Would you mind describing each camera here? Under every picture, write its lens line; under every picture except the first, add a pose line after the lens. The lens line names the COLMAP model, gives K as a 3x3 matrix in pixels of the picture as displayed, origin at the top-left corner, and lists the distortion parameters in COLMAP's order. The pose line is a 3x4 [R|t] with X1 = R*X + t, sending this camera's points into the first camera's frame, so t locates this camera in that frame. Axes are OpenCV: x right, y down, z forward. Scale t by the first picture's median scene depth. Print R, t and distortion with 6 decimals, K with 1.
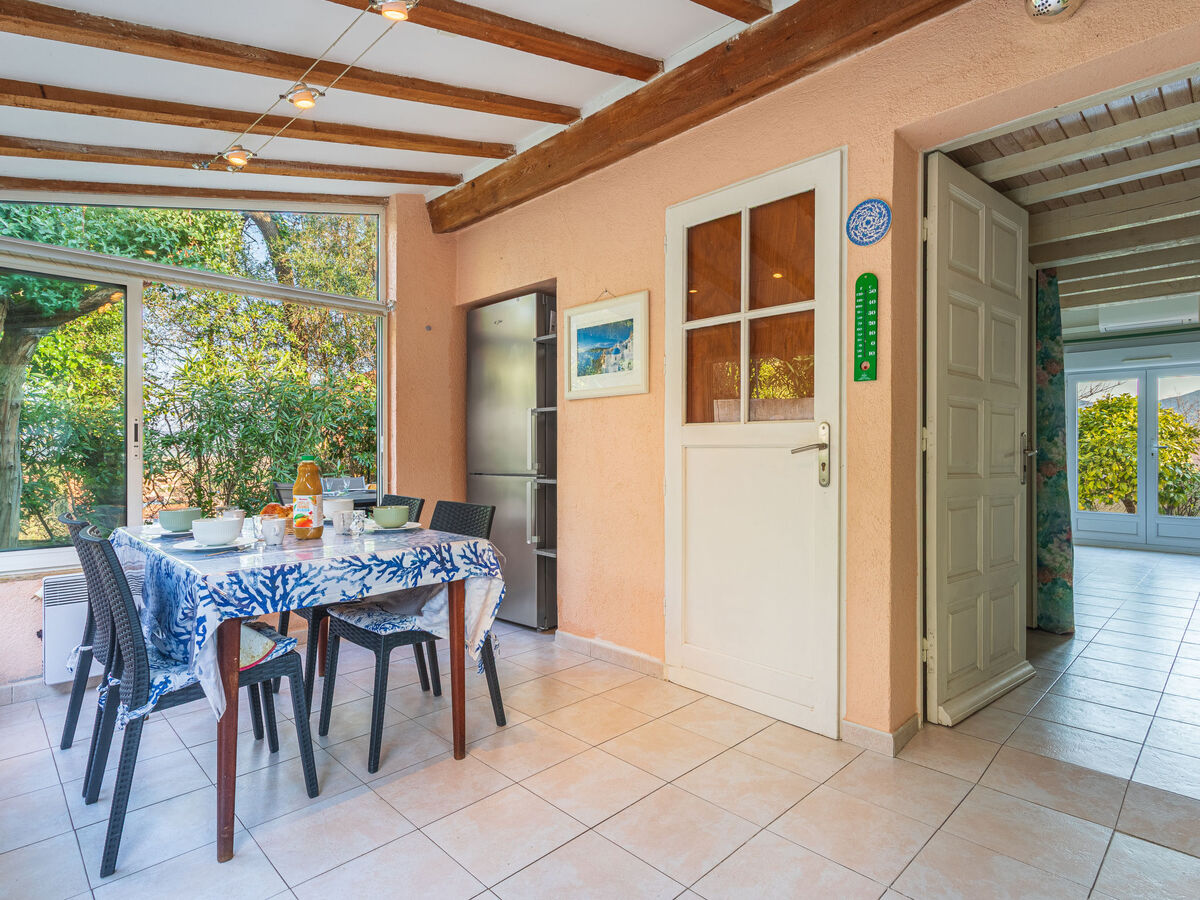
lens RADIAL K [[644.6, 0, 595.3], [0, 644.6, 448.6], [0, 0, 1]] dist [-0.002313, 0.003904]
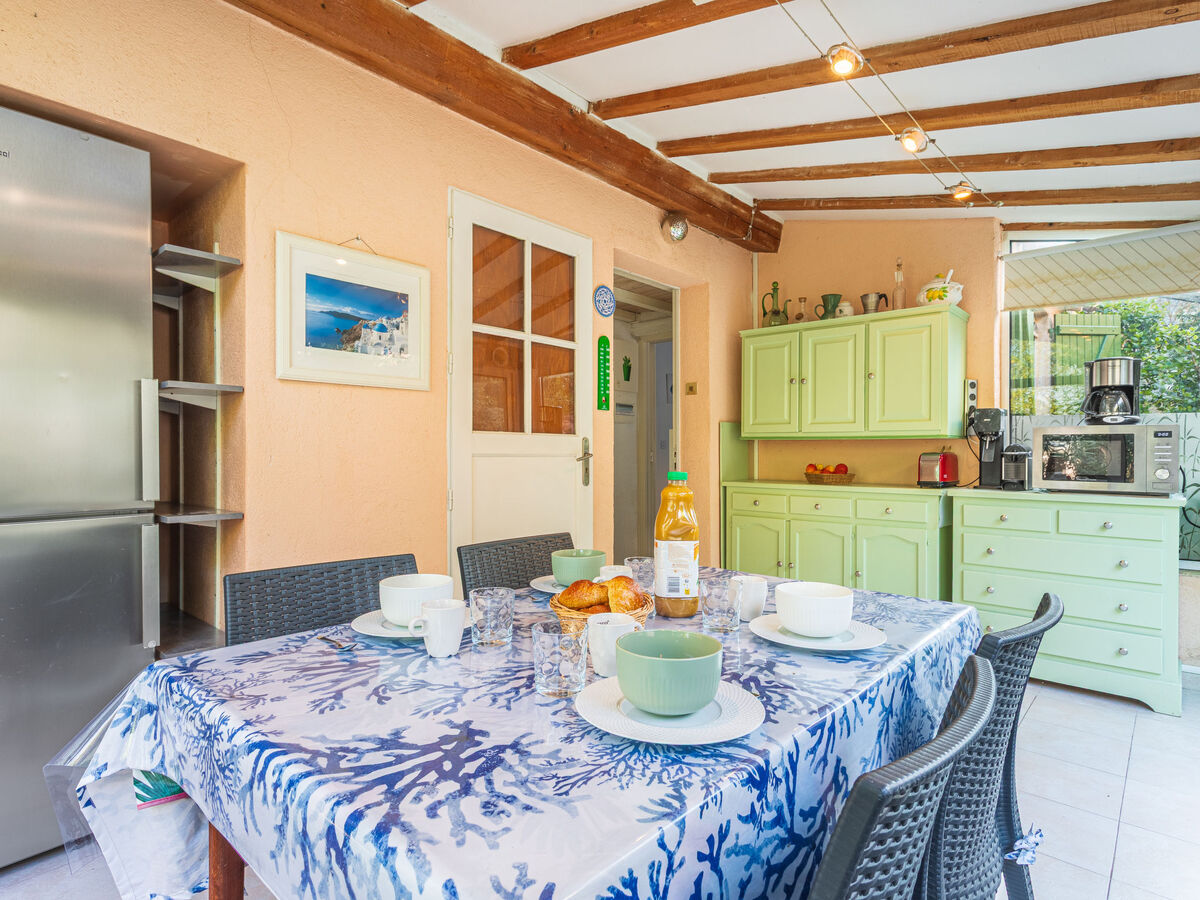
lens RADIAL K [[644.6, 0, 604.3], [0, 644.6, 455.0], [0, 0, 1]] dist [-0.002313, 0.003904]
pose [[-0.076034, 0.000307, 0.997105, -1.031097], [0.000904, 1.000000, -0.000239, -0.003032], [-0.997105, 0.000883, -0.076035, 1.113971]]
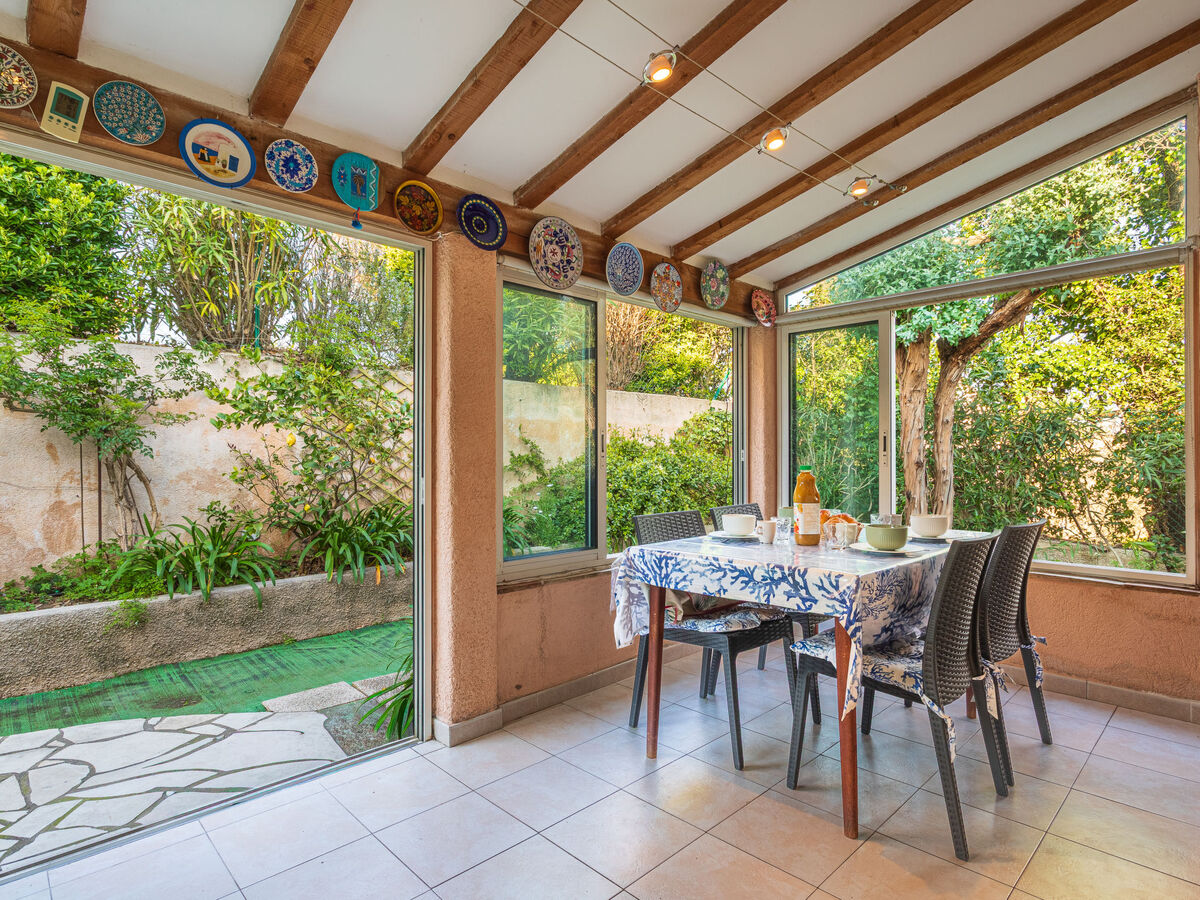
lens RADIAL K [[644.6, 0, 601.7], [0, 644.6, 452.6], [0, 0, 1]] dist [-0.002313, 0.003904]
pose [[0.014159, -0.004208, -0.999891, 0.629023], [0.000406, 0.999991, -0.004203, -0.006224], [0.999900, -0.000347, 0.014160, 0.688655]]
